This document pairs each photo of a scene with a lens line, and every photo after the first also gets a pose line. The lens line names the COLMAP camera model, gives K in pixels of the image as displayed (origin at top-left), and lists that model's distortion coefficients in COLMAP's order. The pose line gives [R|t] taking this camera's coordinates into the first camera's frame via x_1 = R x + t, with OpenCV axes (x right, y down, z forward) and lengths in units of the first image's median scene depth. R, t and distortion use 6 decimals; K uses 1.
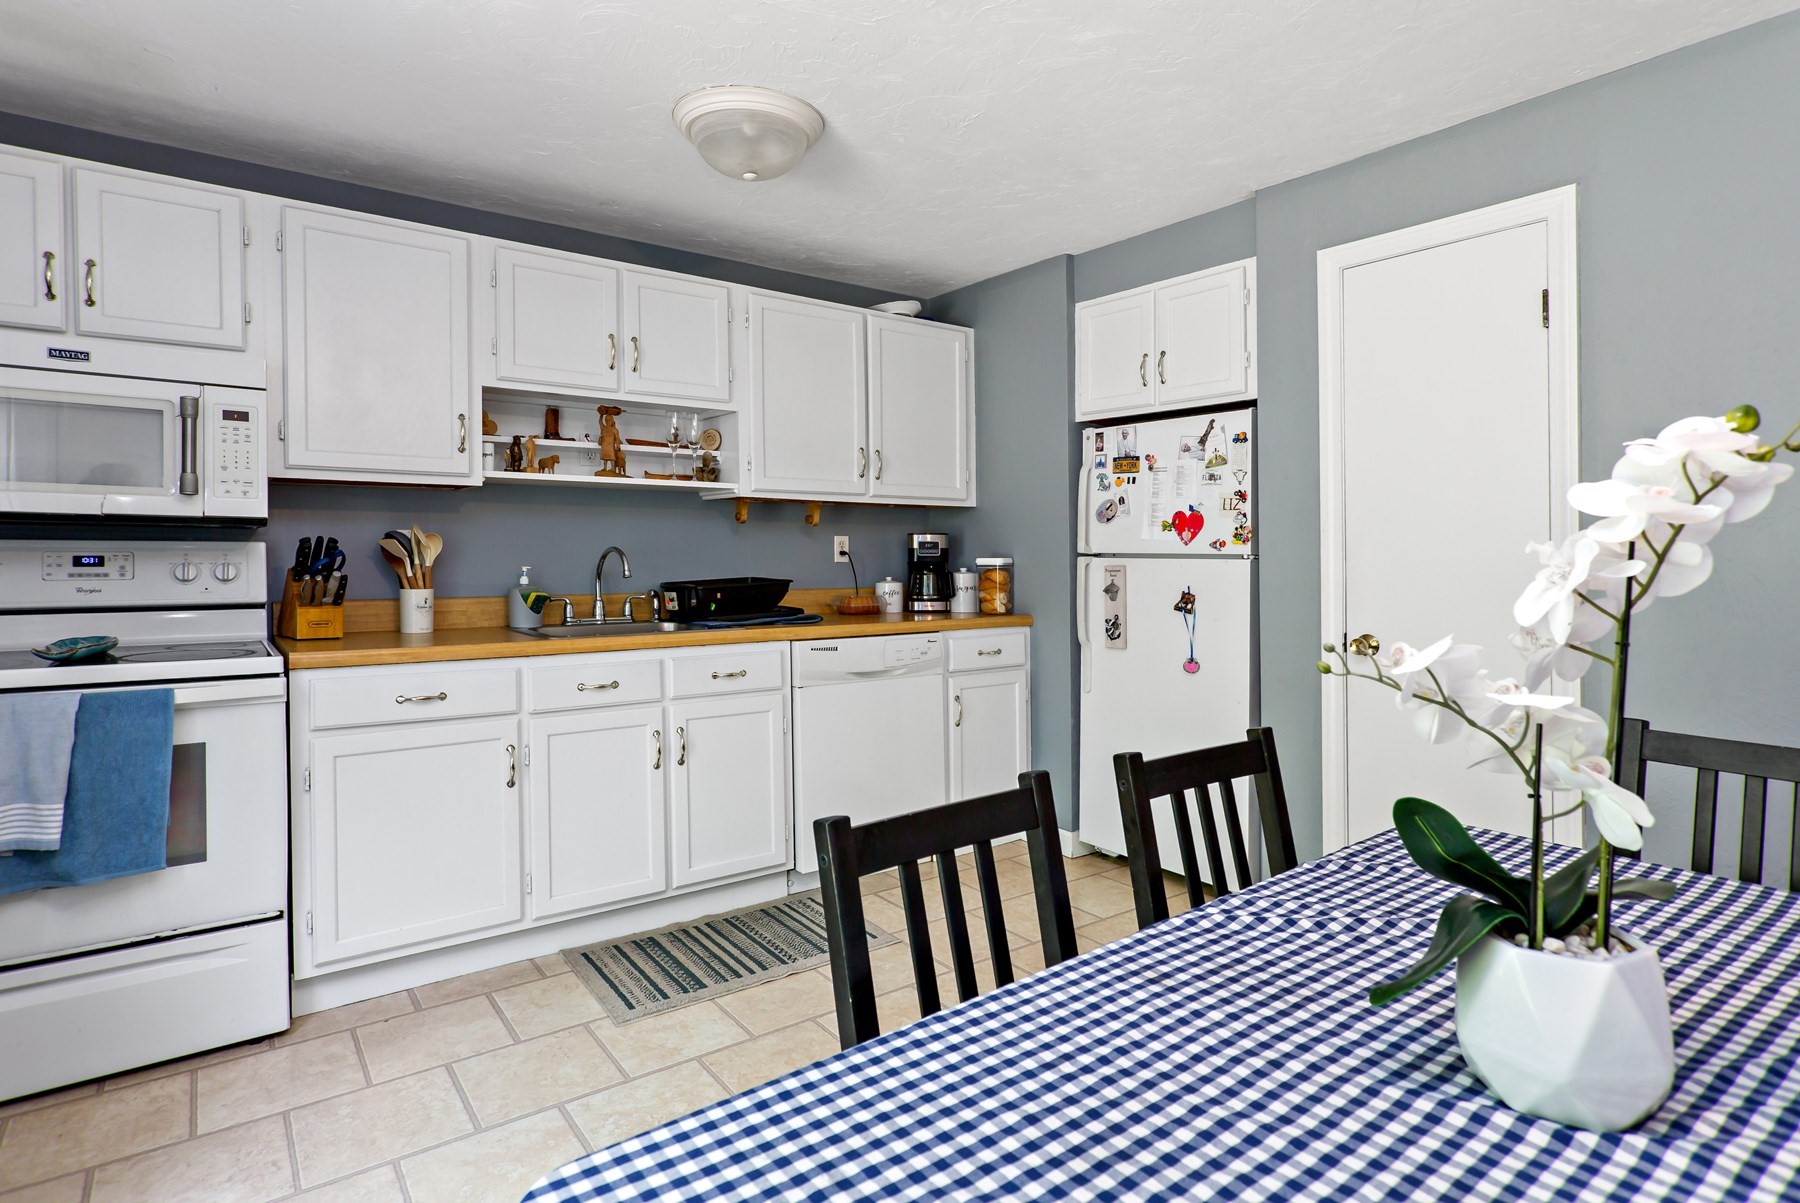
lens RADIAL K [[961.2, 0, 926.0], [0, 961.2, 566.0], [0, 0, 1]] dist [-0.000763, 0.000140]
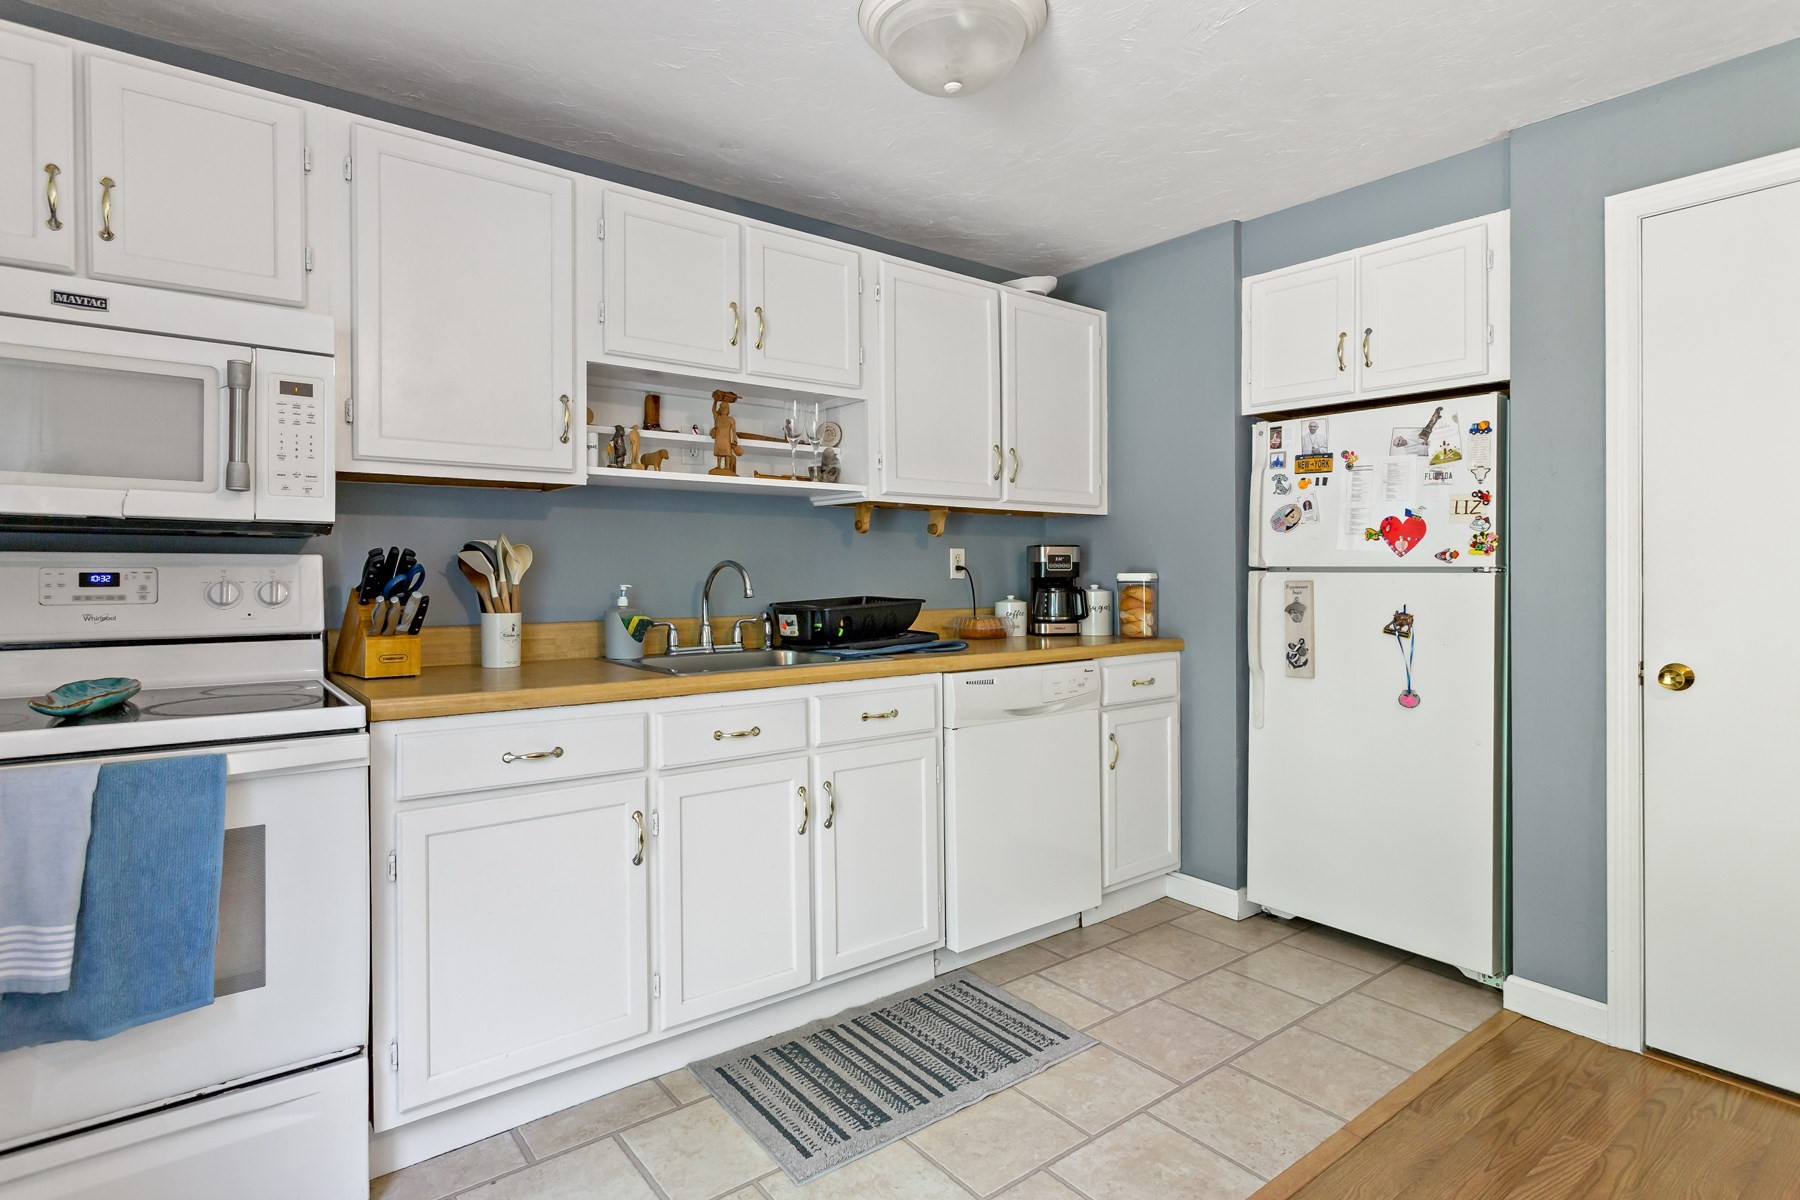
lens RADIAL K [[941.0, 0, 905.8], [0, 941.0, 573.5], [0, 0, 1]] dist [-0.001196, 0.001066]
pose [[0.999901, -0.003623, 0.013562, -0.199725], [0.003763, 0.999940, -0.010290, 0.000164], [-0.013524, 0.010341, 0.999855, 0.201462]]
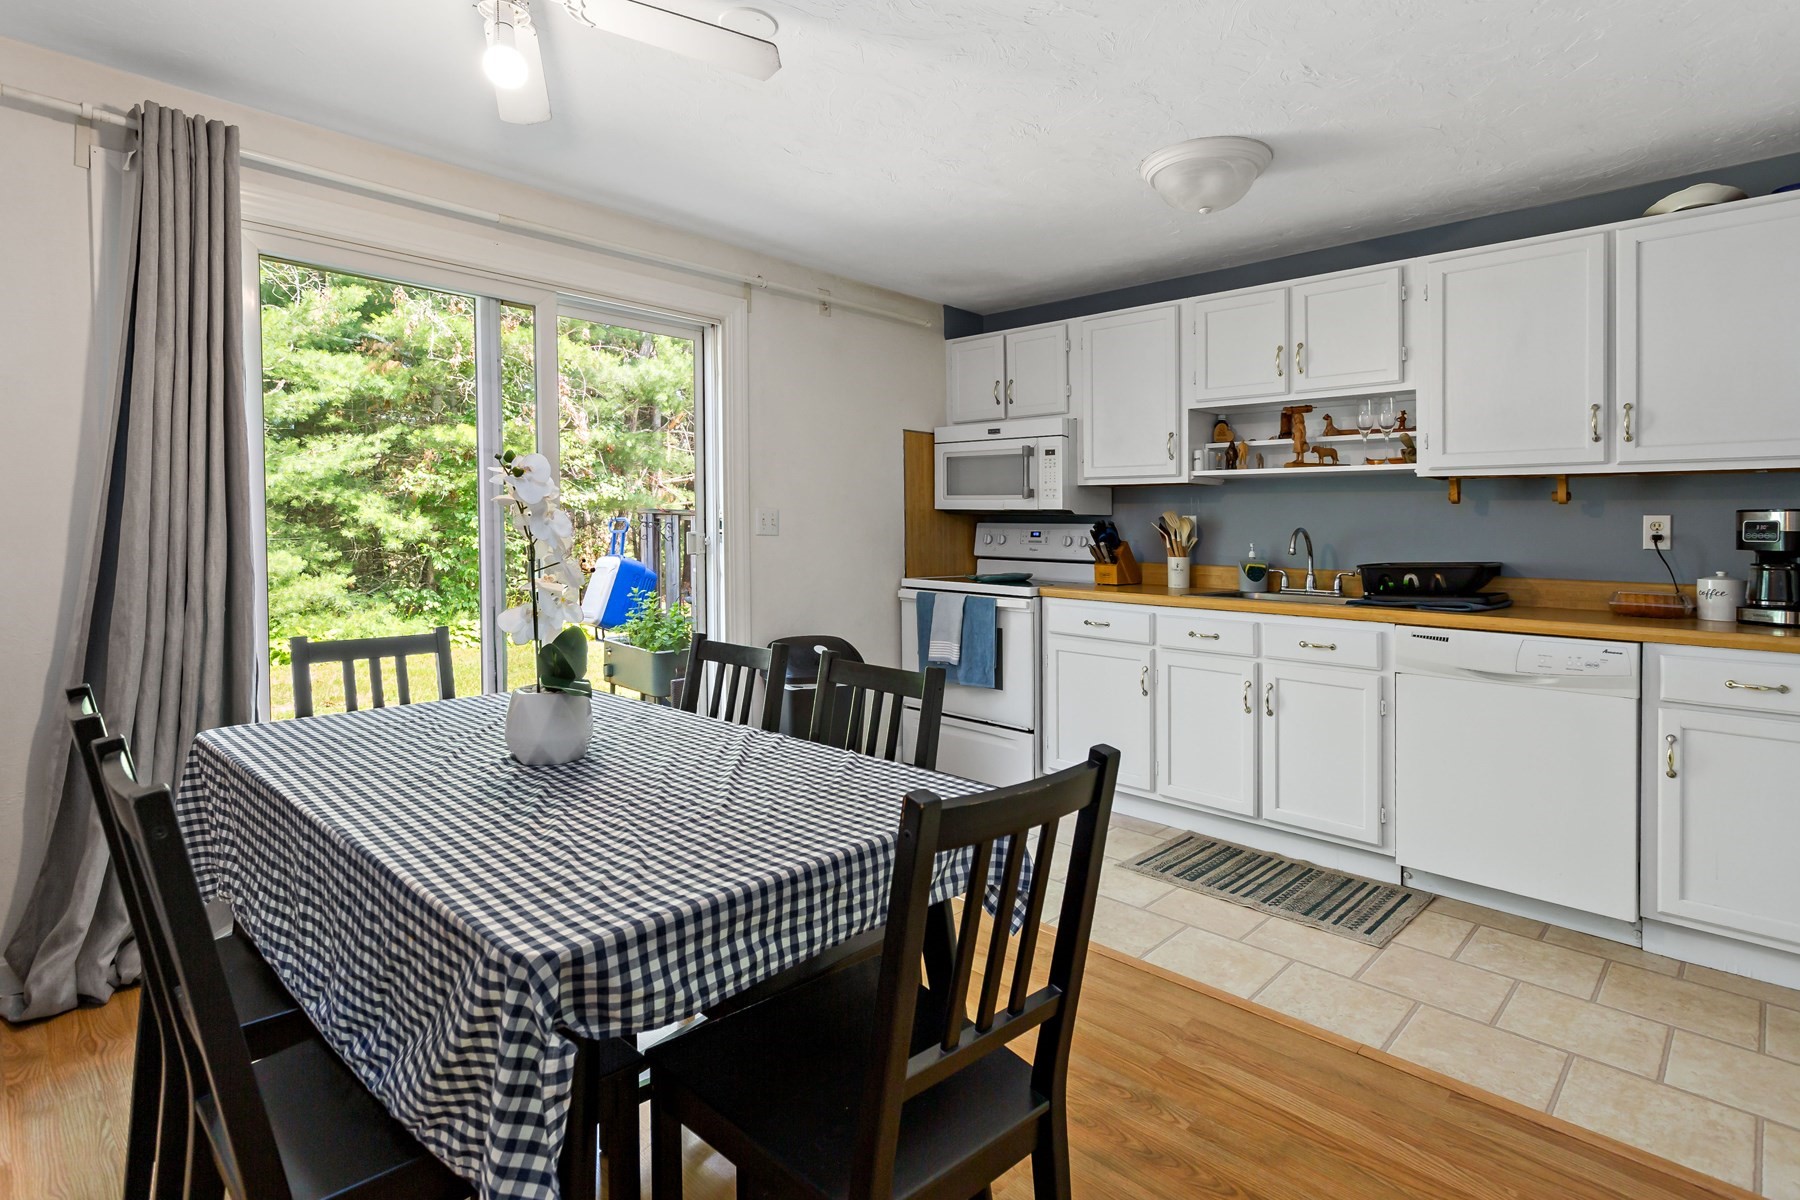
lens RADIAL K [[911.4, 0, 900.0], [0, 911.4, 600.0], [0, 0, 1]] dist [-0.002143, -0.000408]
pose [[0.134996, 0.076737, -0.987870, 0.761143], [-0.027908, 0.996895, 0.073624, -0.000448], [0.990453, 0.017631, 0.136718, 0.408569]]
